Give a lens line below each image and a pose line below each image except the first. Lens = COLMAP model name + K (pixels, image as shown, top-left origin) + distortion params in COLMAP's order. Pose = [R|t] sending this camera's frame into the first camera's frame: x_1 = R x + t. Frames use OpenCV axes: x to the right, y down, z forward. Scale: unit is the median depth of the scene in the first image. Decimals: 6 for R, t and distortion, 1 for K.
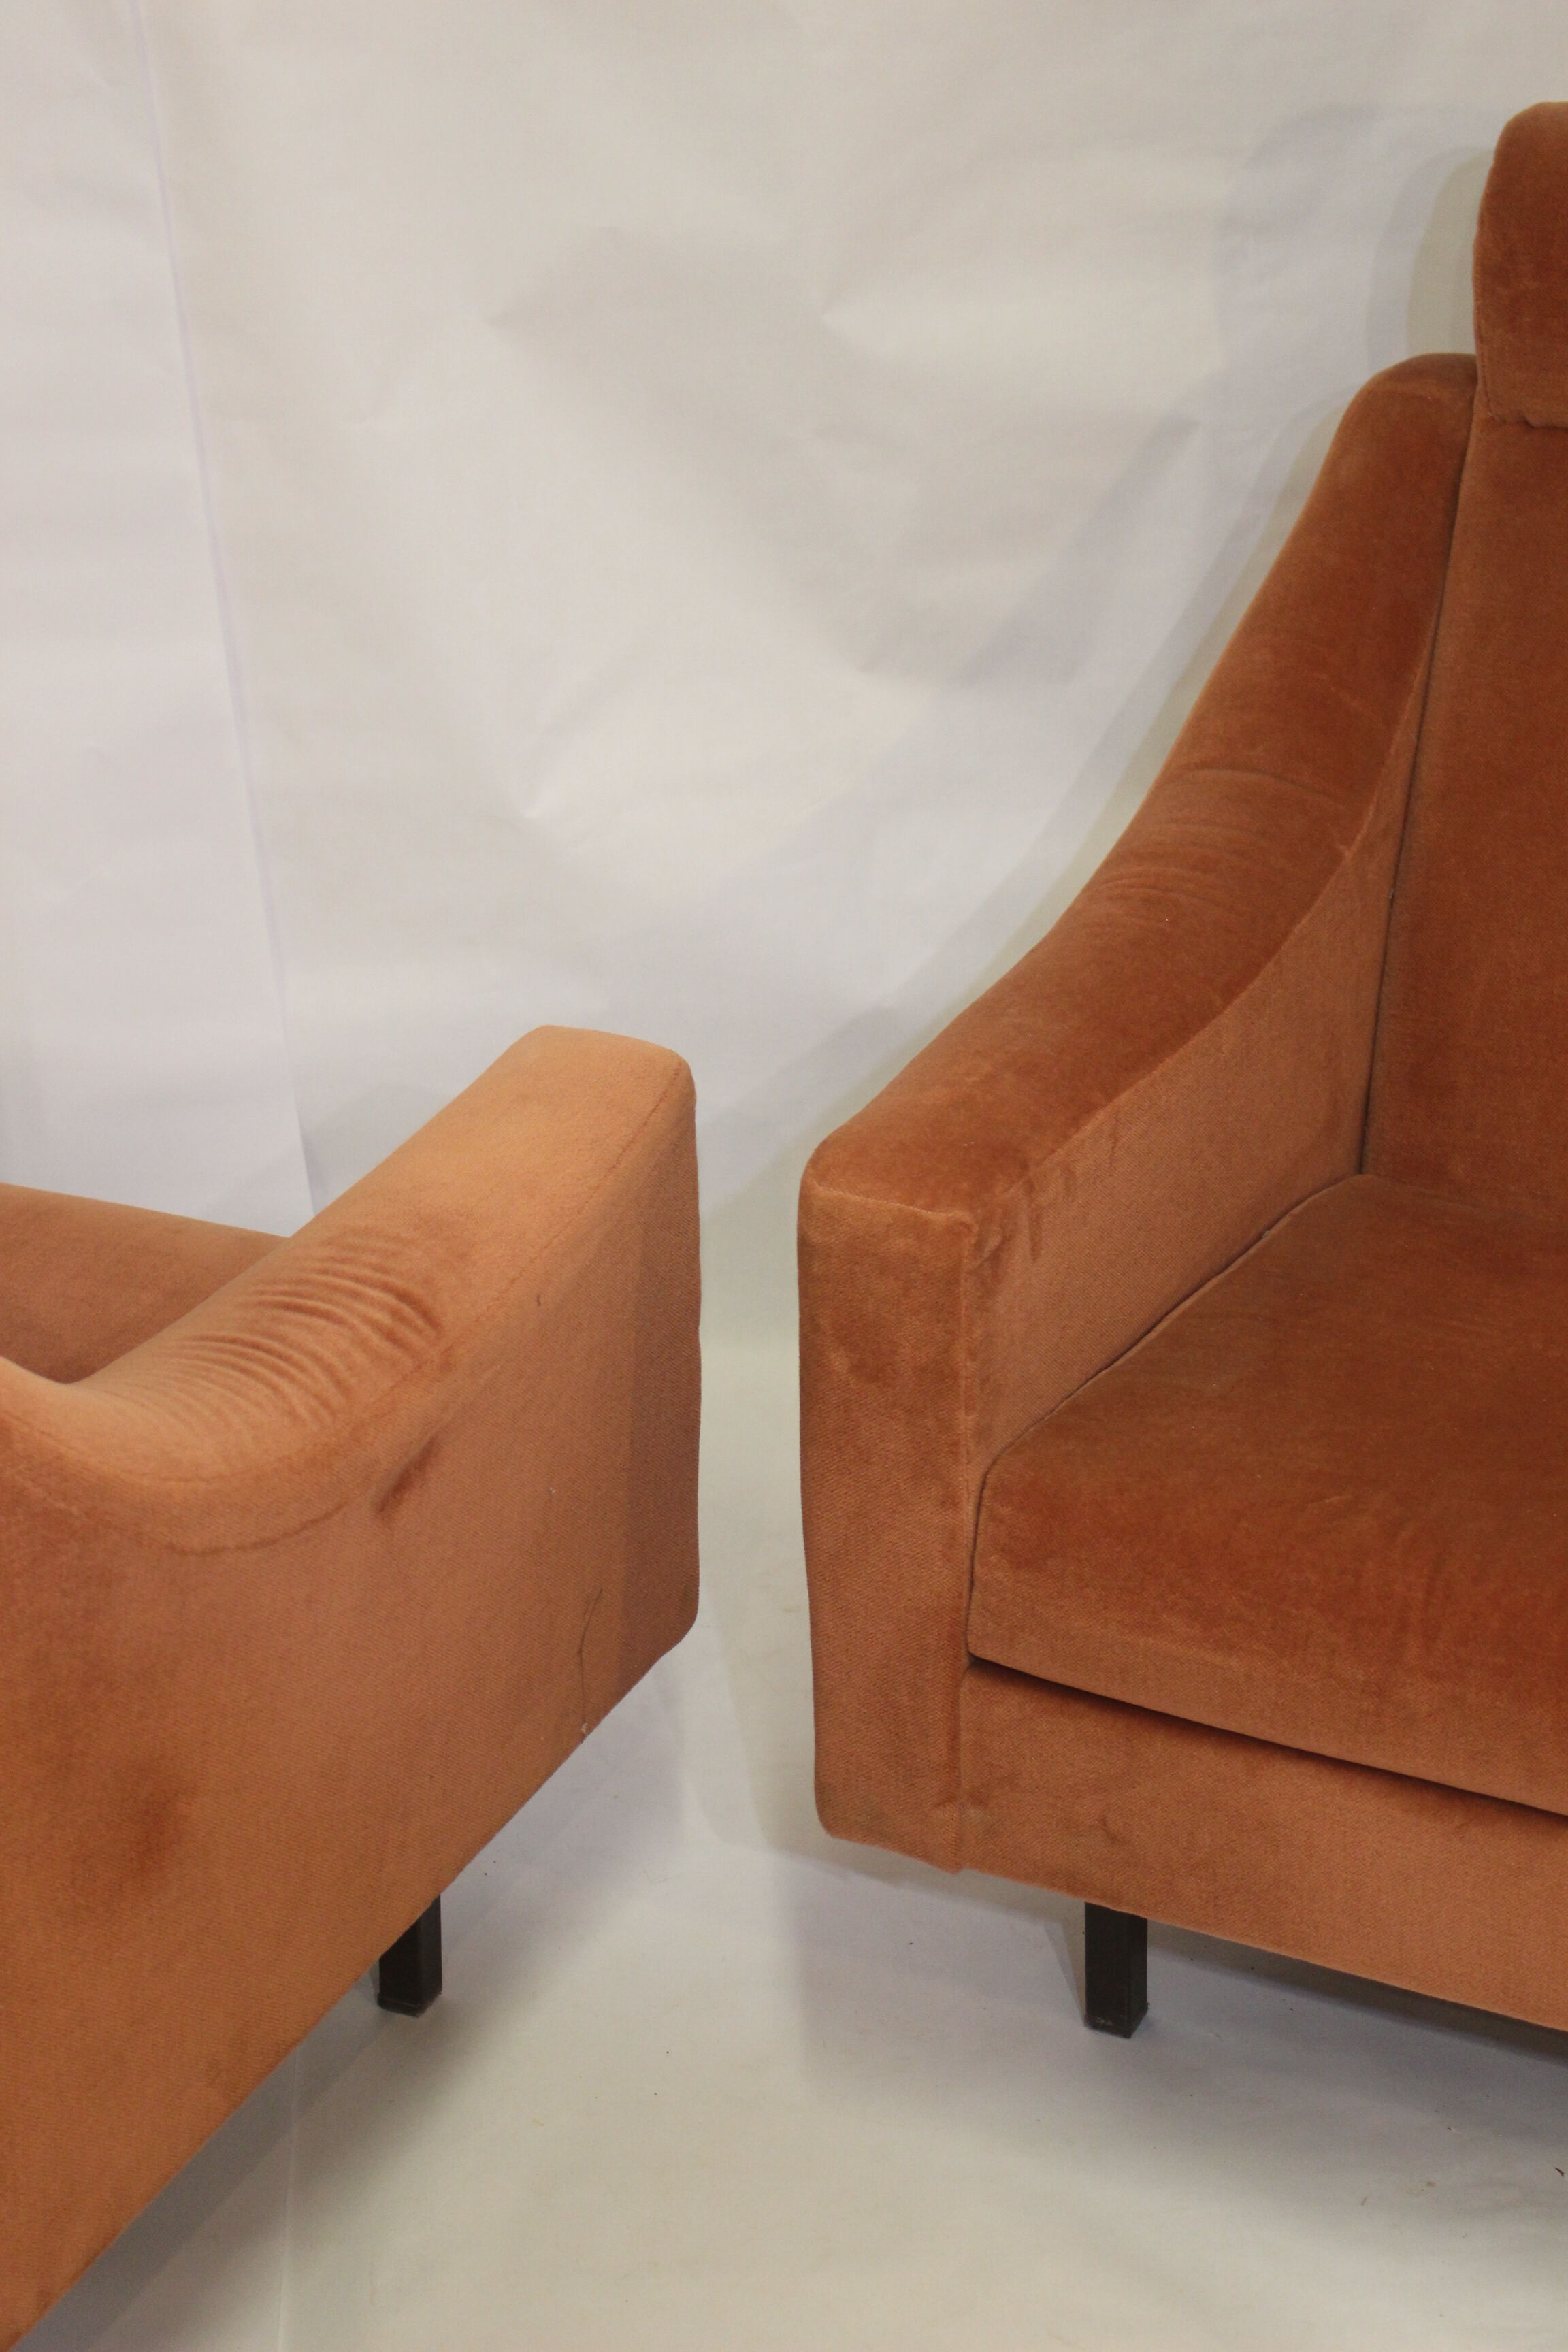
lens RADIAL K [[4467.6, 0, 784.1], [0, 4467.6, 1174.7], [0, 0, 1]] dist [-0.006837, 0.007719]
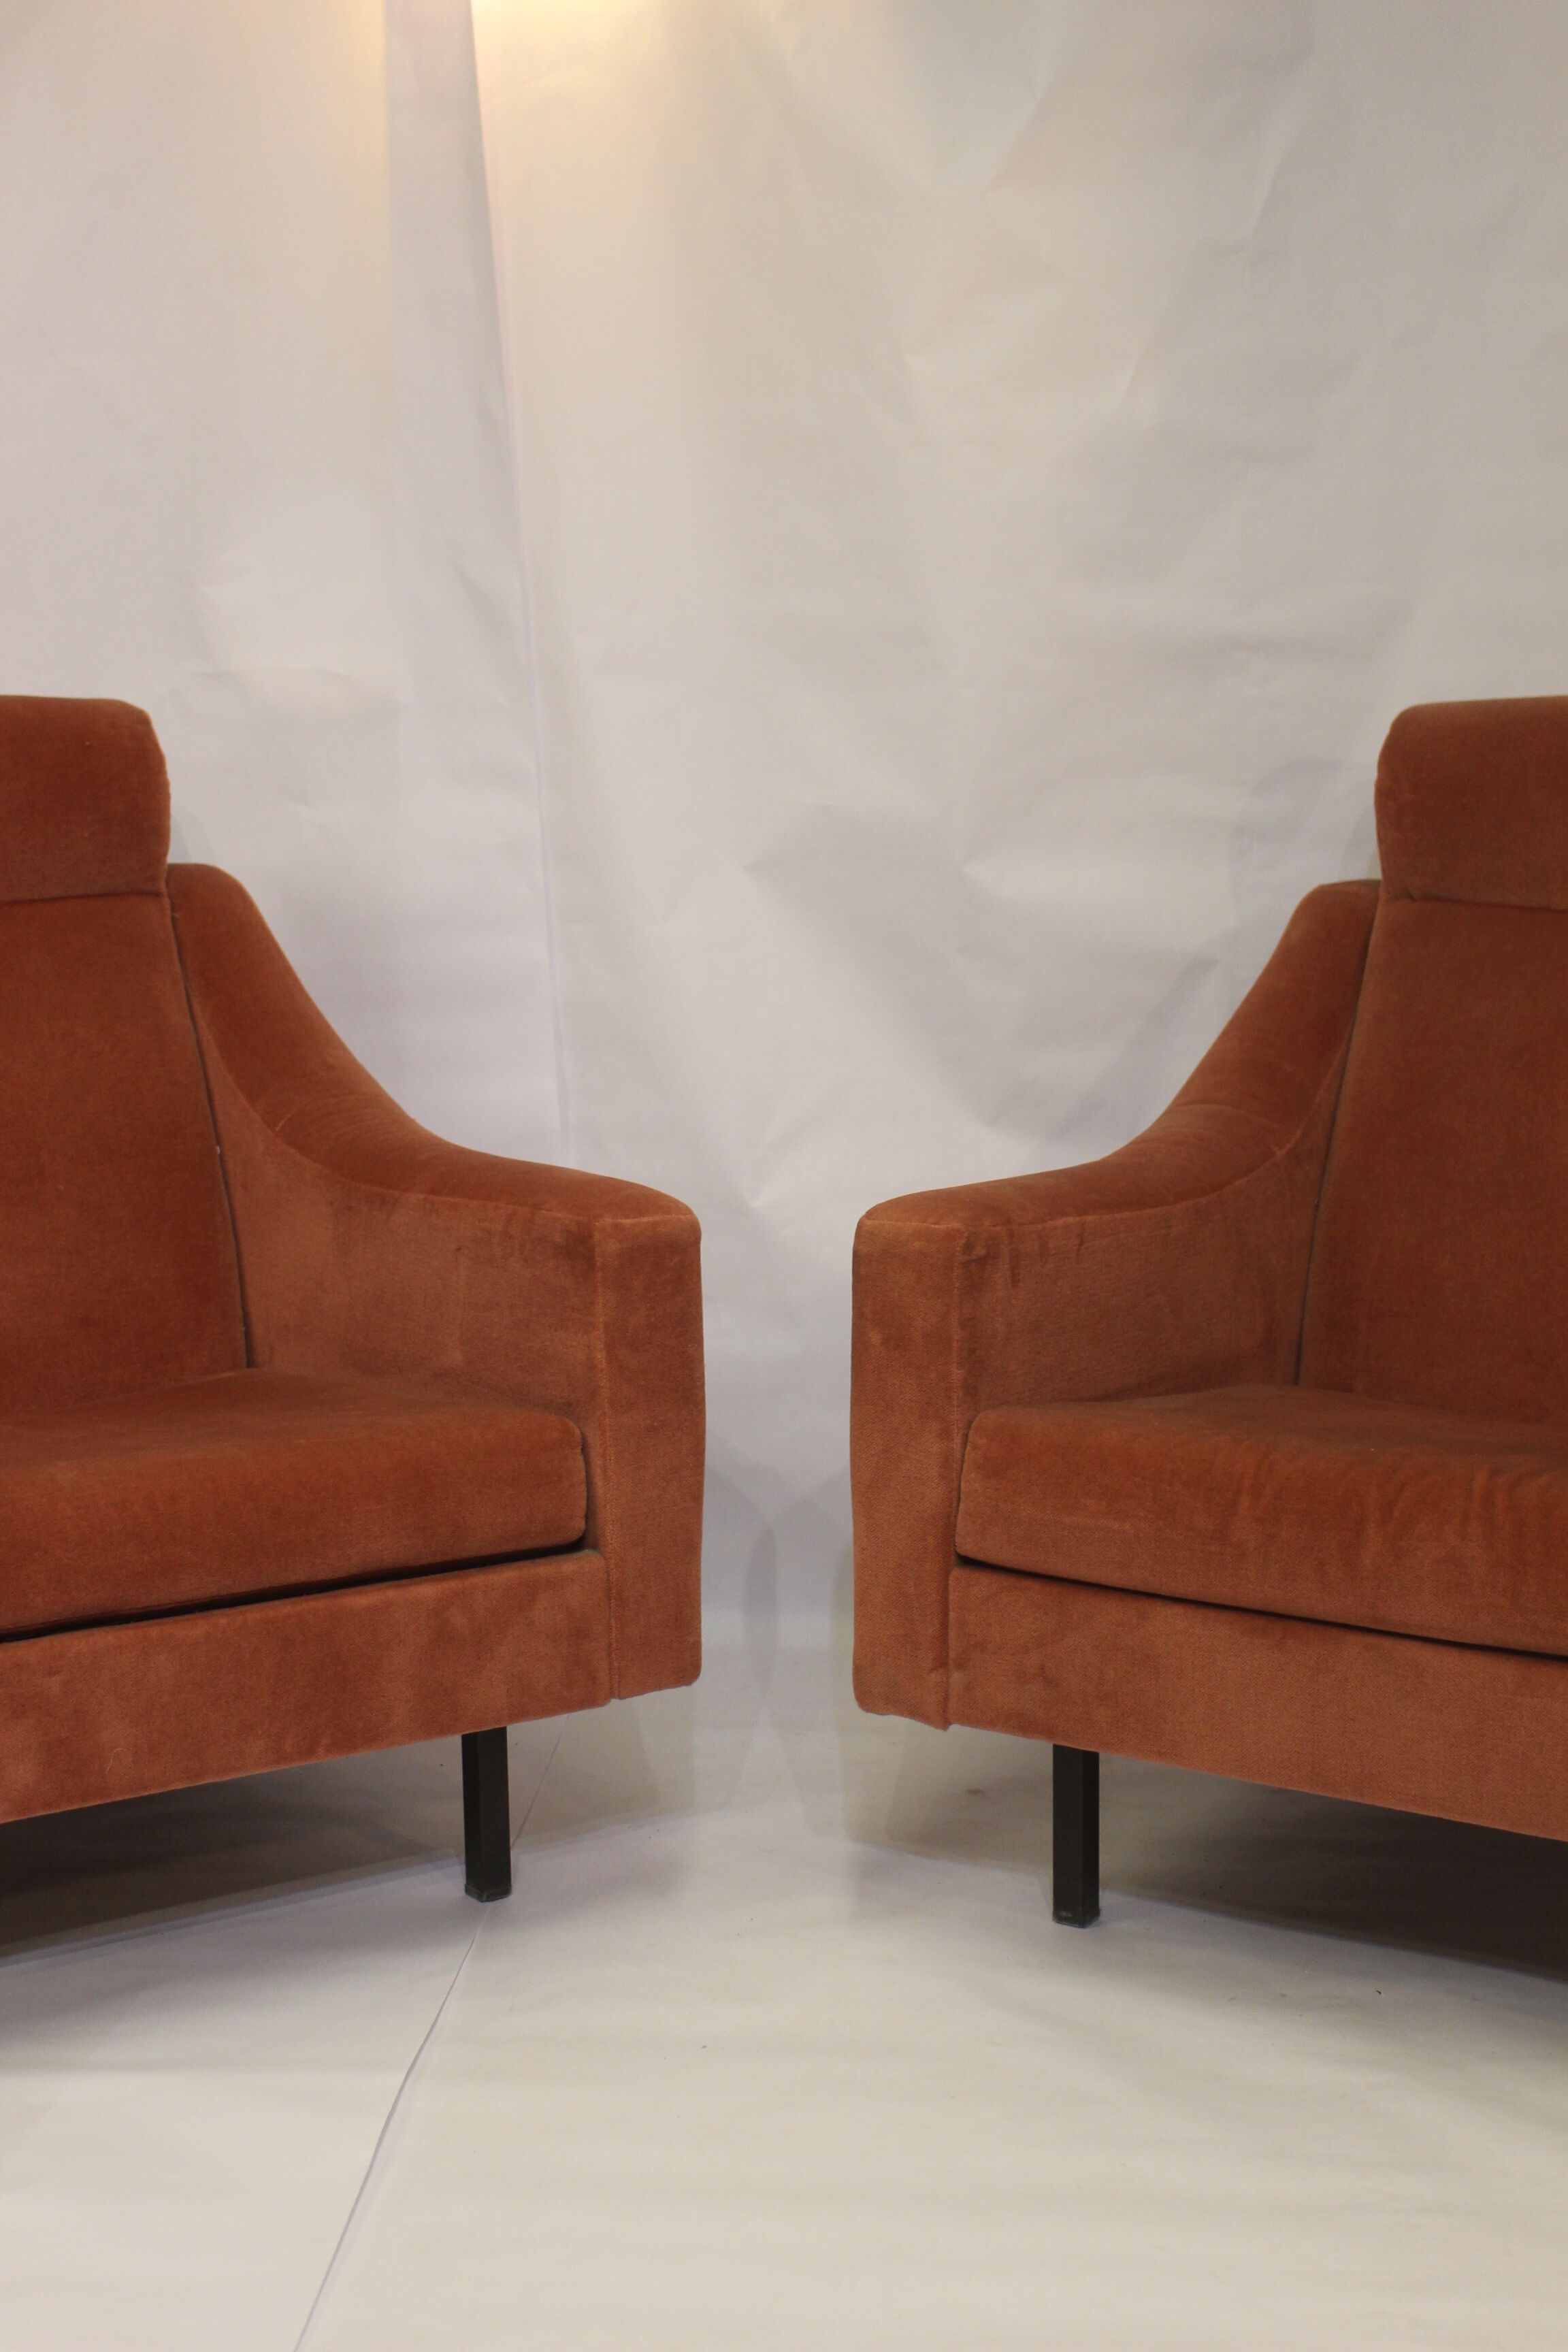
lens RADIAL K [[3481.7, 0, 818.9], [0, 3481.7, 1177.5], [0, 0, 1]] dist [-0.035679, -0.072399]
pose [[0.993510, 0.036523, -0.107724, 0.115061], [-0.068072, 0.949644, -0.305847, 0.342592], [0.091129, 0.311195, 0.945967, -0.108488]]
